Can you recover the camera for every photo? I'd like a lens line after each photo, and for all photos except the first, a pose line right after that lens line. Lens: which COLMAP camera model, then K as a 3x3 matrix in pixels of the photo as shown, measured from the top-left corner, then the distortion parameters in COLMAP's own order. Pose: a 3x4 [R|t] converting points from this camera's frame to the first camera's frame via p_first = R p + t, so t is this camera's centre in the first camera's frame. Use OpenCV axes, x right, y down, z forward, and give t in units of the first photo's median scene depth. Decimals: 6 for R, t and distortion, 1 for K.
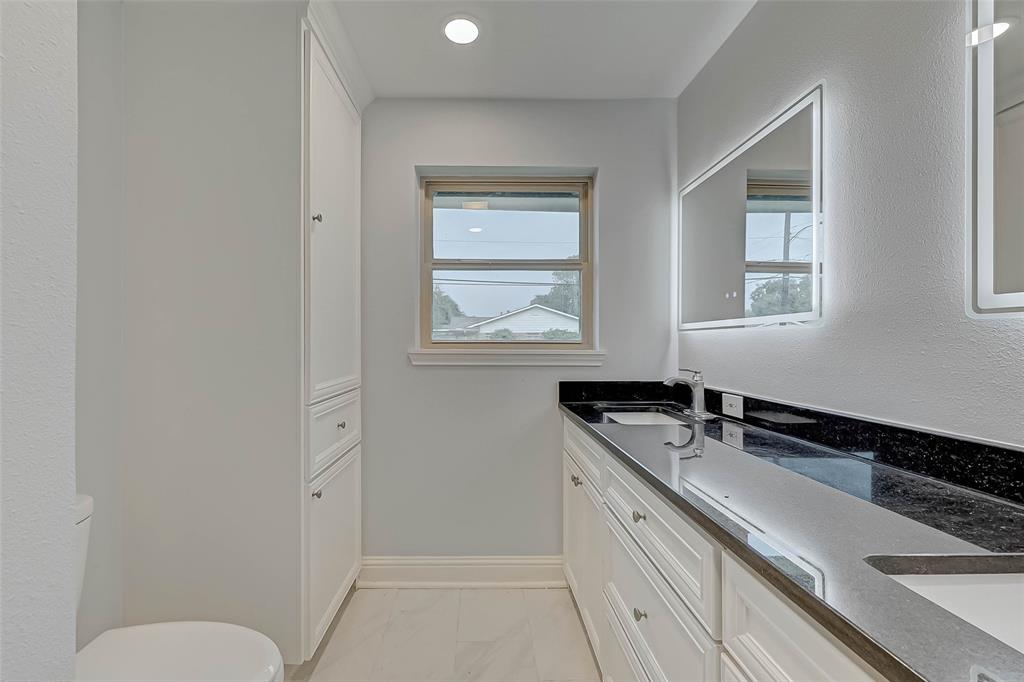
lens RADIAL K [[435.3, 0, 480.0], [0, 435.3, 340.2], [0, 0, 1]] dist [-0.000222, 0.000862]
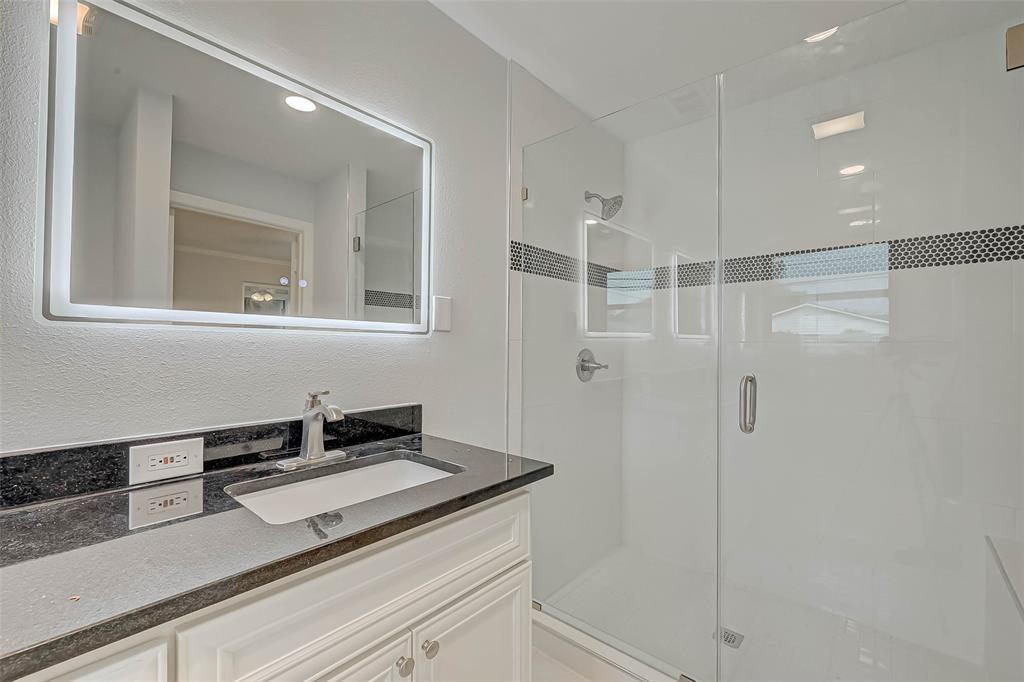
lens RADIAL K [[435.3, 0, 521.3], [0, 435.3, 341.5], [0, 0, 1]] dist [-0.000222, 0.000862]
pose [[-0.759708, 0.009582, 0.650193, -0.130748], [-0.003381, 0.999820, -0.018685, 0.001111], [-0.650255, -0.016393, -0.759539, 0.447500]]
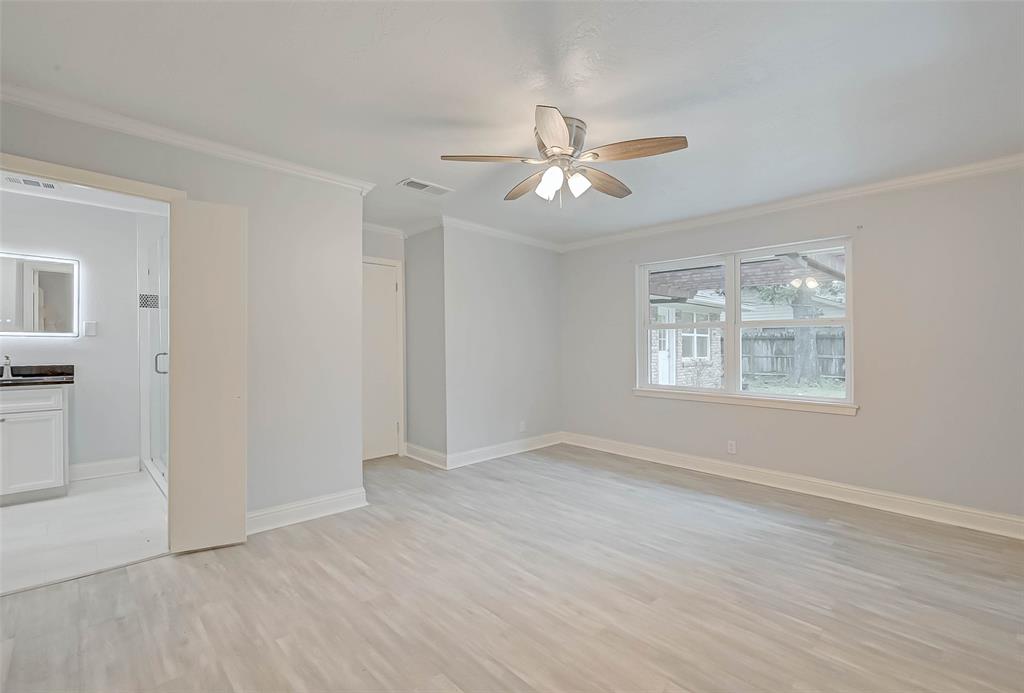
lens RADIAL K [[454.3, 0, 508.8], [0, 454.3, 345.9], [0, 0, 1]] dist [0.003415, 0.001555]
pose [[-0.689428, 0.000814, 0.724353, -2.221062], [-0.001620, 0.999995, -0.002666, 0.015008], [-0.724352, -0.003012, -0.689424, -0.003358]]
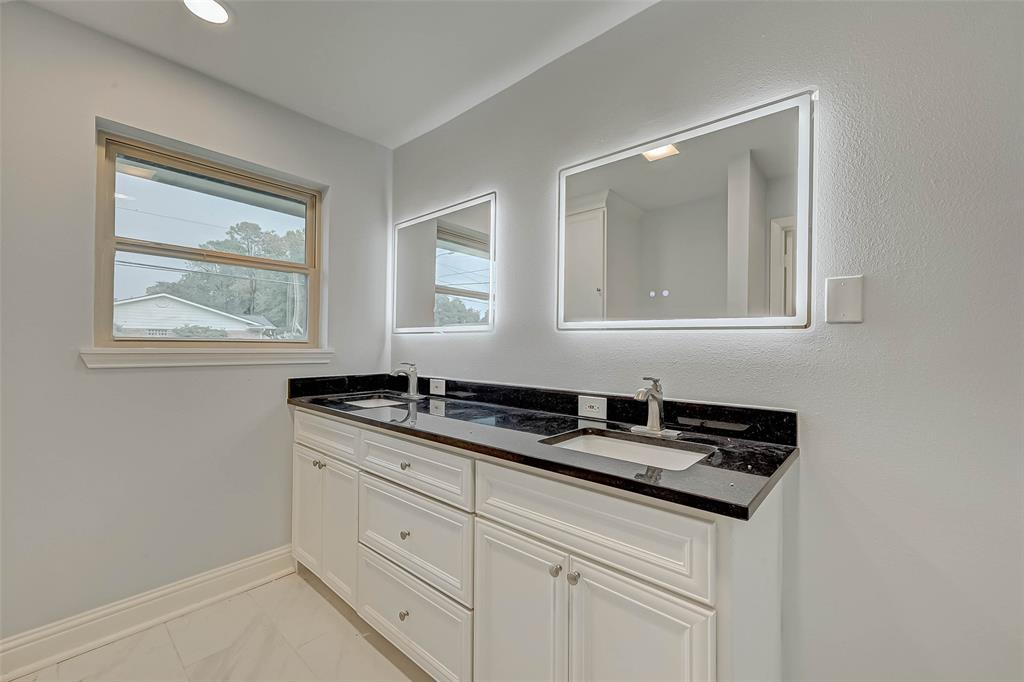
lens RADIAL K [[413.5, 0, 527.3], [0, 413.5, 341.3], [0, 0, 1]] dist [-0.000388, -0.000461]
pose [[0.653874, 0.012431, 0.756502, -0.214238], [-0.013427, 0.999898, -0.004825, 0.001823], [-0.756485, -0.007003, 0.653974, -0.094156]]
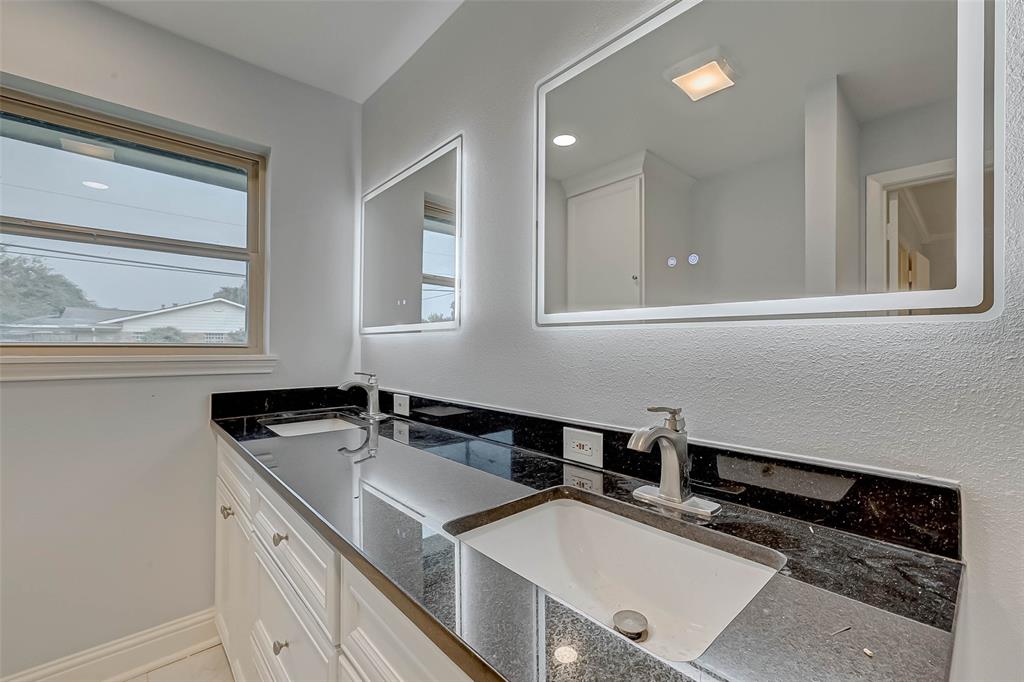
lens RADIAL K [[435.3, 0, 541.2], [0, 435.3, 340.1], [0, 0, 1]] dist [-0.000222, 0.000862]
pose [[0.723622, 0.011135, 0.690107, 0.069006], [-0.006164, 0.999934, -0.009671, -0.001586], [-0.690169, 0.002744, 0.723643, -0.018490]]
